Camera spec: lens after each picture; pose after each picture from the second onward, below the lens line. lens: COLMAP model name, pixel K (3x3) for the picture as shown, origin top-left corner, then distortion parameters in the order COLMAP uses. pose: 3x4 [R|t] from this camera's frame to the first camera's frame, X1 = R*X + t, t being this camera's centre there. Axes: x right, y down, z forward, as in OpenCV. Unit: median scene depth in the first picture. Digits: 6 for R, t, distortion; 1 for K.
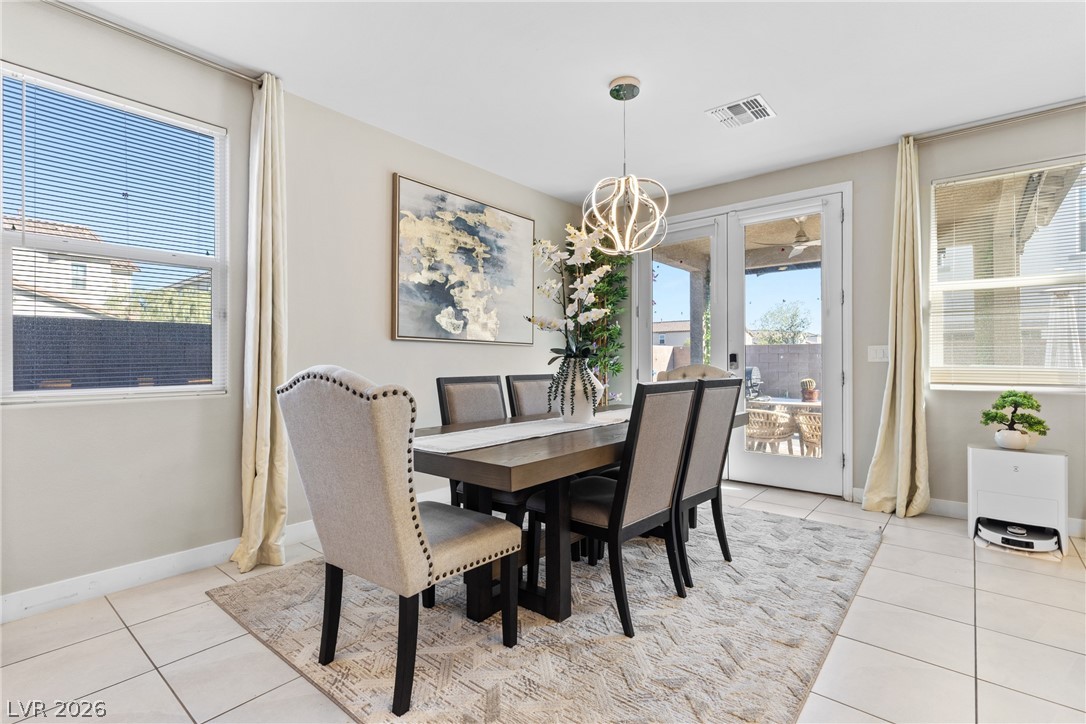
lens RADIAL K [[508.3, 0, 545.0], [0, 508.3, 357.9], [0, 0, 1]] dist [0.002148, 0.000378]
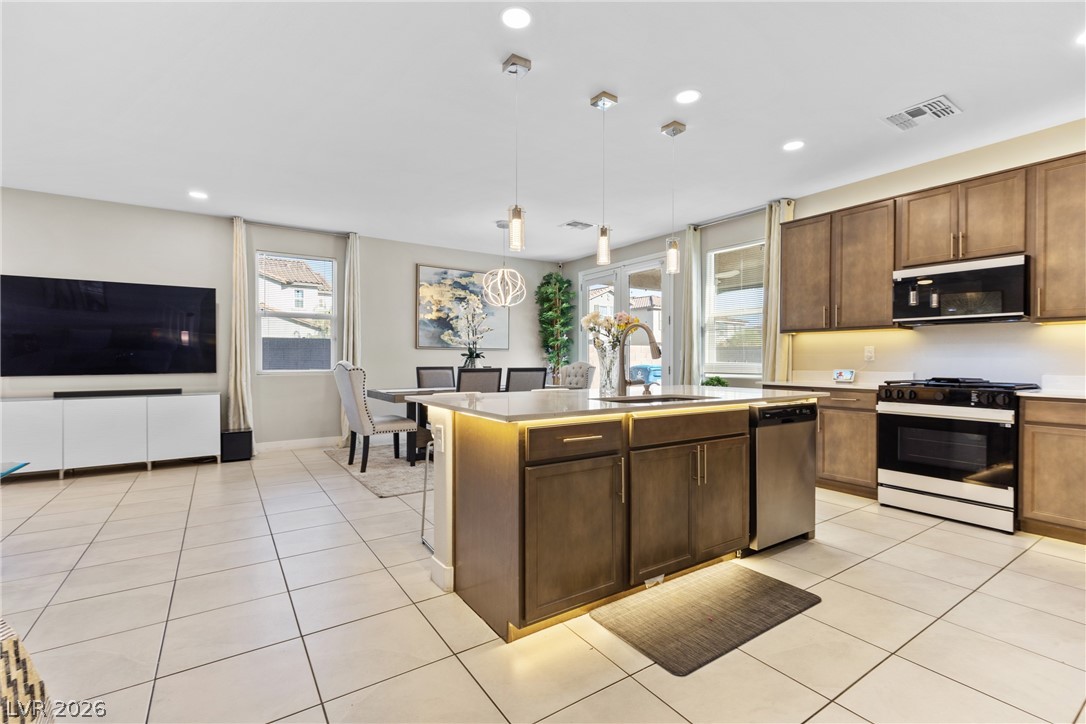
lens RADIAL K [[486.7, 0, 547.6], [0, 486.7, 360.6], [0, 0, 1]] dist [0.004233, 0.000235]
pose [[0.962027, 0.001788, -0.272948, 0.645813], [0.000701, 0.999959, 0.009023, -0.005292], [0.272953, -0.008872, 0.961987, -0.619797]]
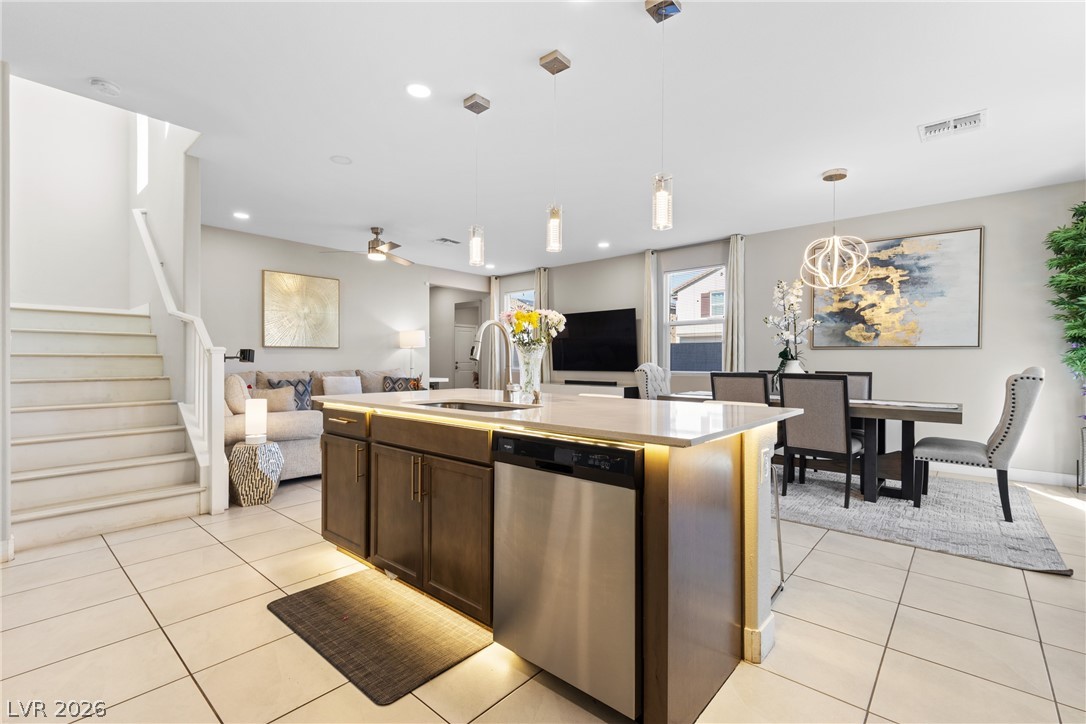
lens RADIAL K [[486.7, 0, 547.6], [0, 486.7, 360.6], [0, 0, 1]] dist [0.004233, 0.000235]
pose [[-0.020149, 0.000385, -0.999797, 1.192810], [0.003154, 0.999995, 0.000322, -0.001482], [0.999792, -0.003147, -0.020150, 0.156594]]
